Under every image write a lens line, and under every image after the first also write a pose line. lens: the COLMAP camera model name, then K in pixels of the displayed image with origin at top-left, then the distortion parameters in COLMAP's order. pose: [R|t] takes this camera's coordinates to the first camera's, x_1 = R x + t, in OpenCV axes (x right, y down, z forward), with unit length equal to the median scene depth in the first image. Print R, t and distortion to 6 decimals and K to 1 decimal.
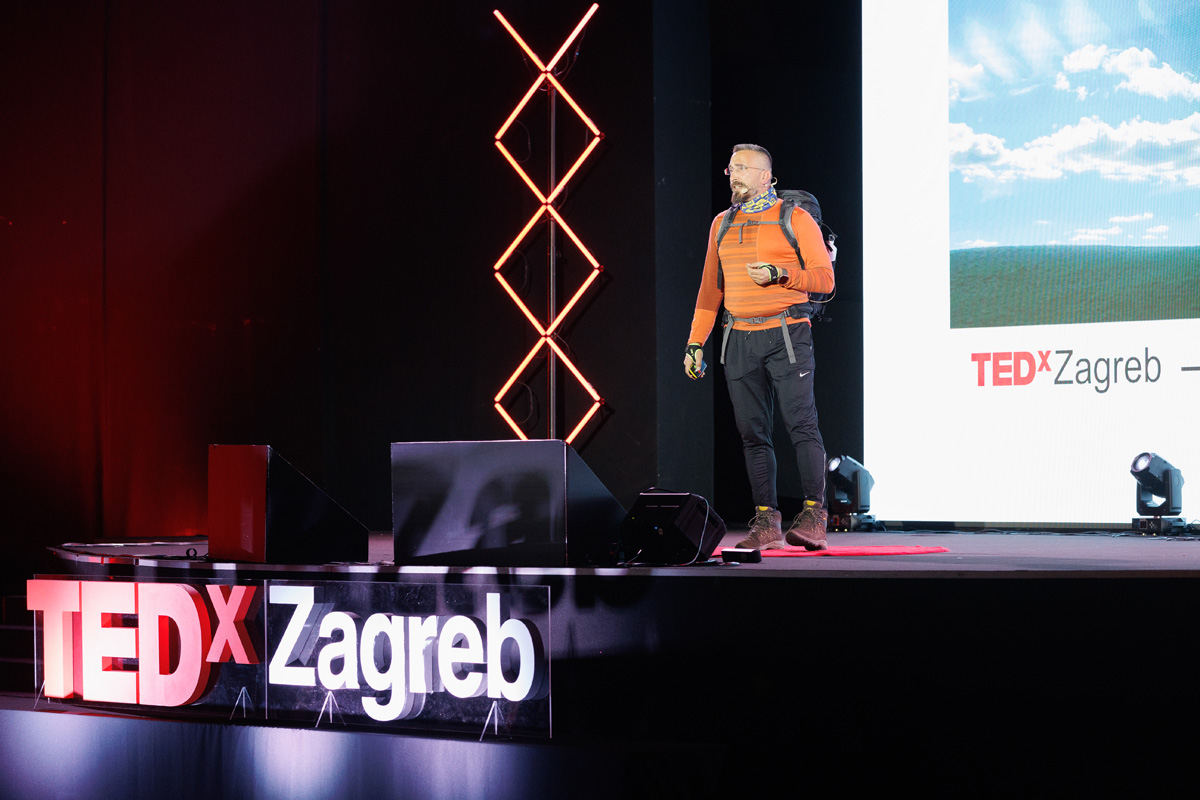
lens RADIAL K [[4074.8, 0, 607.2], [0, 4074.8, 396.2], [0, 0, 1]] dist [0.030707, 0.000000]
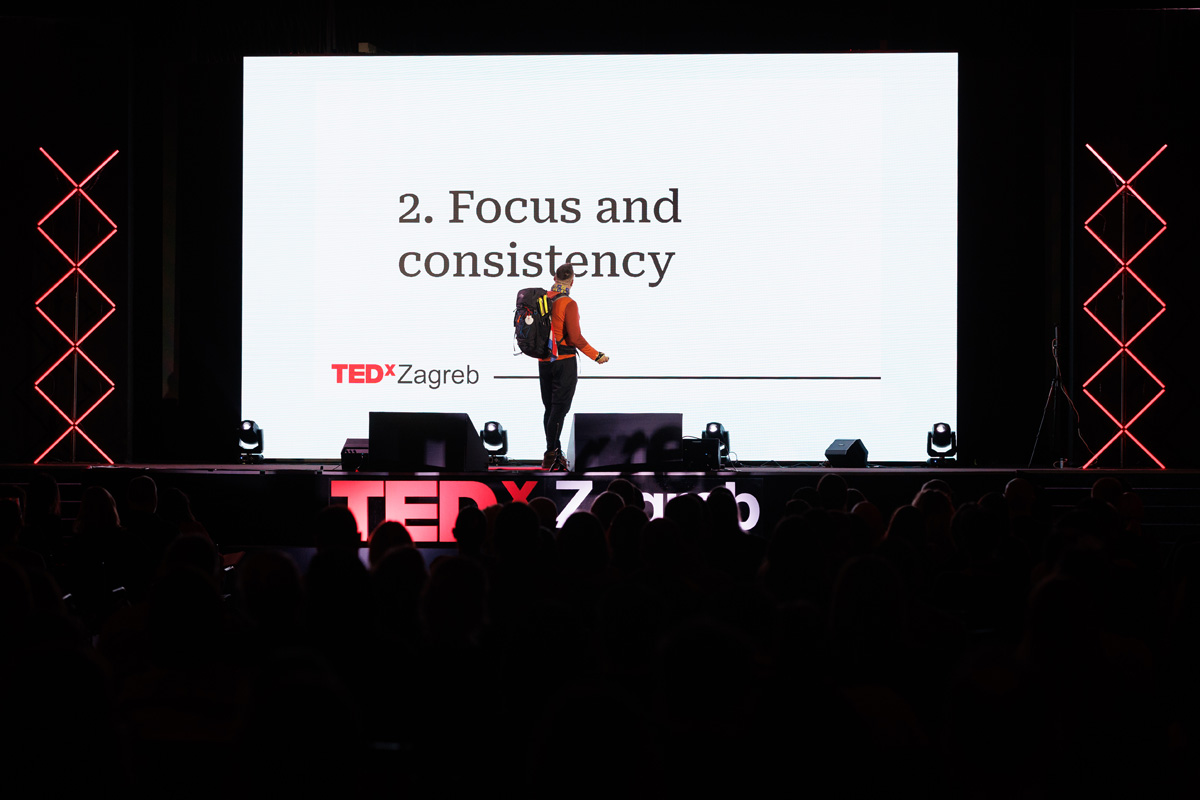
lens RADIAL K [[4074.8, 0, 601.9], [0, 4074.8, 401.3], [0, 0, 1]] dist [0.030707, 0.000000]
pose [[0.698224, 0.016681, 0.715685, -1.159298], [-0.021319, 0.999770, -0.002504, 0.007979], [-0.715562, -0.013510, 0.698418, -0.347300]]
